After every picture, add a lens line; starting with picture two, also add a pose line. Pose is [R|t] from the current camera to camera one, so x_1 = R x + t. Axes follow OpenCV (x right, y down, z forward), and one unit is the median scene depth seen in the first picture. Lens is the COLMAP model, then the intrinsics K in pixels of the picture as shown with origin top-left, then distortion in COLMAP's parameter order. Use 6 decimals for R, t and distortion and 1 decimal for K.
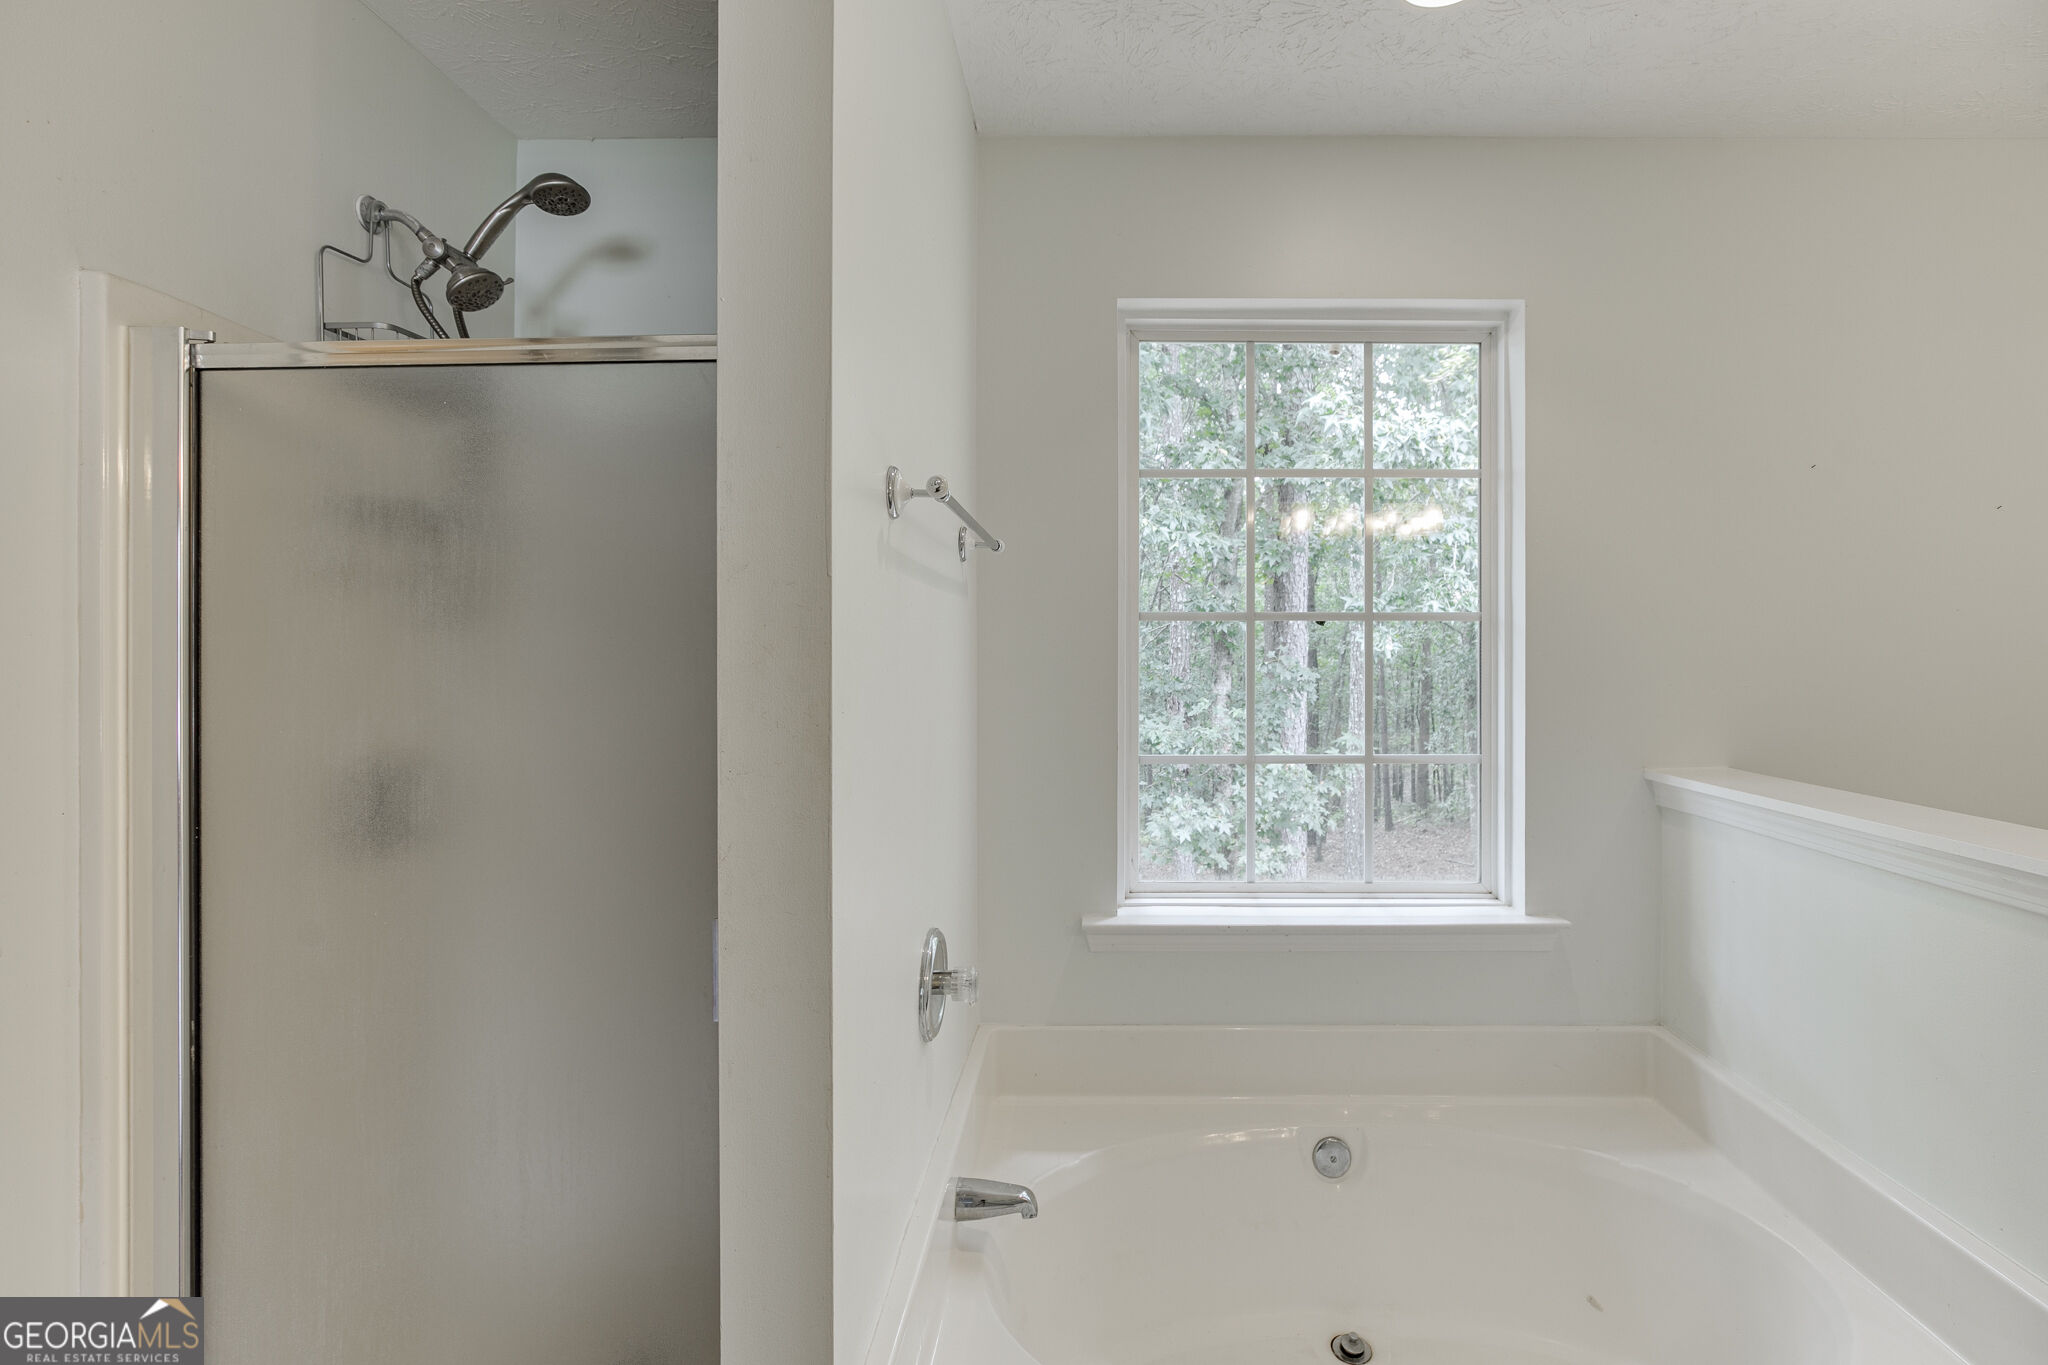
lens RADIAL K [[986.9, 0, 1025.2], [0, 986.9, 648.0], [0, 0, 1]] dist [-0.002307, -0.000551]
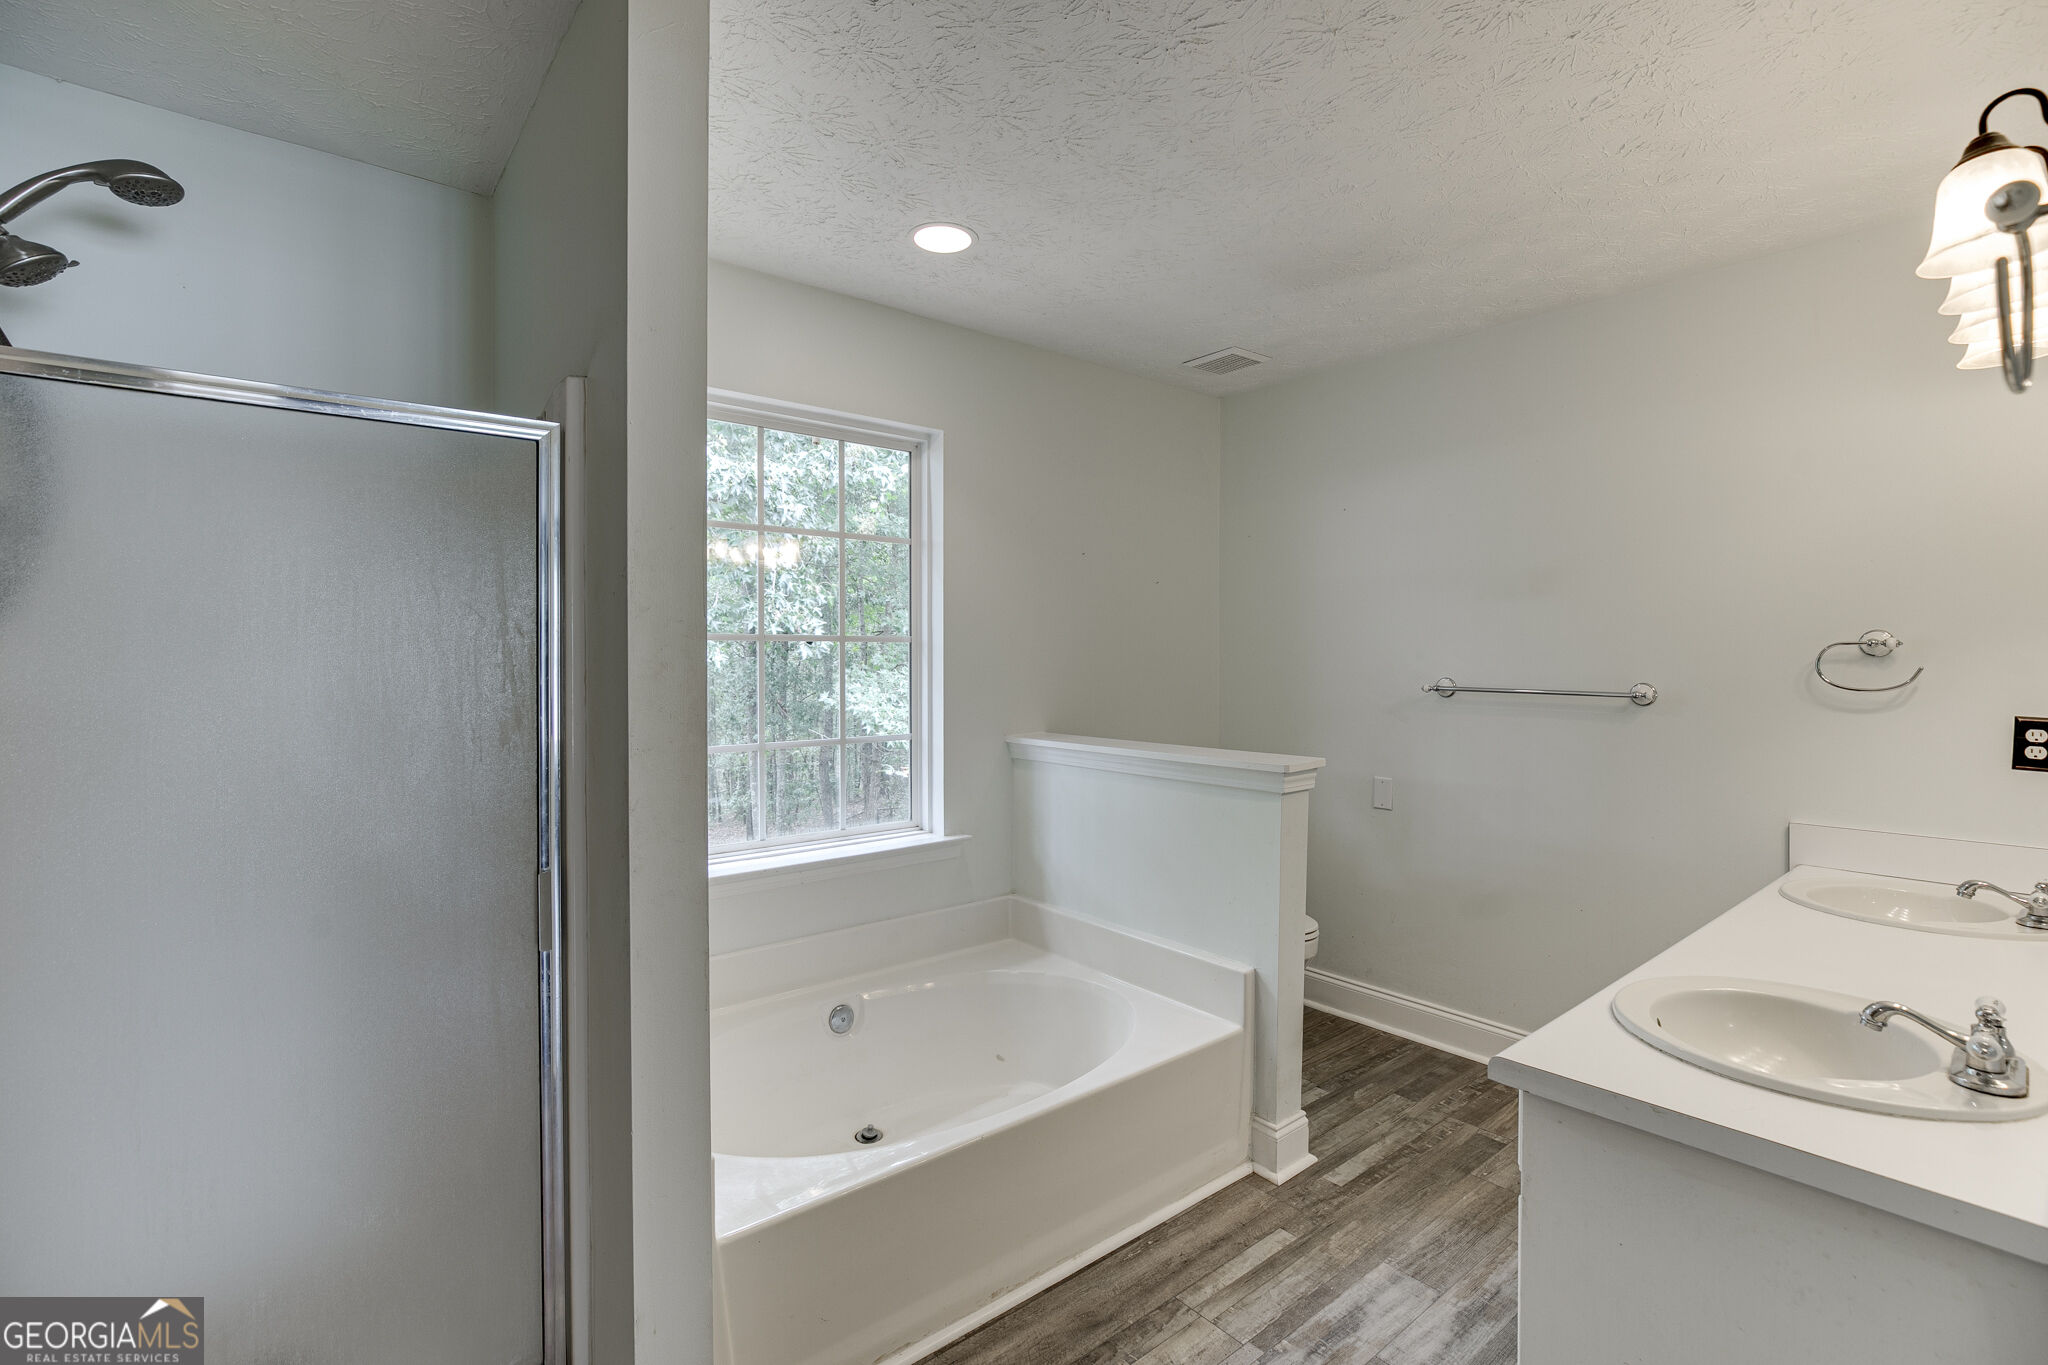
lens RADIAL K [[927.7, 0, 1022.3], [0, 927.7, 669.0], [0, 0, 1]] dist [-0.016371, 0.009050]
pose [[0.768982, -0.010418, 0.639186, -0.310557], [0.003759, 0.999924, 0.011774, -0.003094], [-0.639259, -0.006651, 0.768962, -0.173815]]
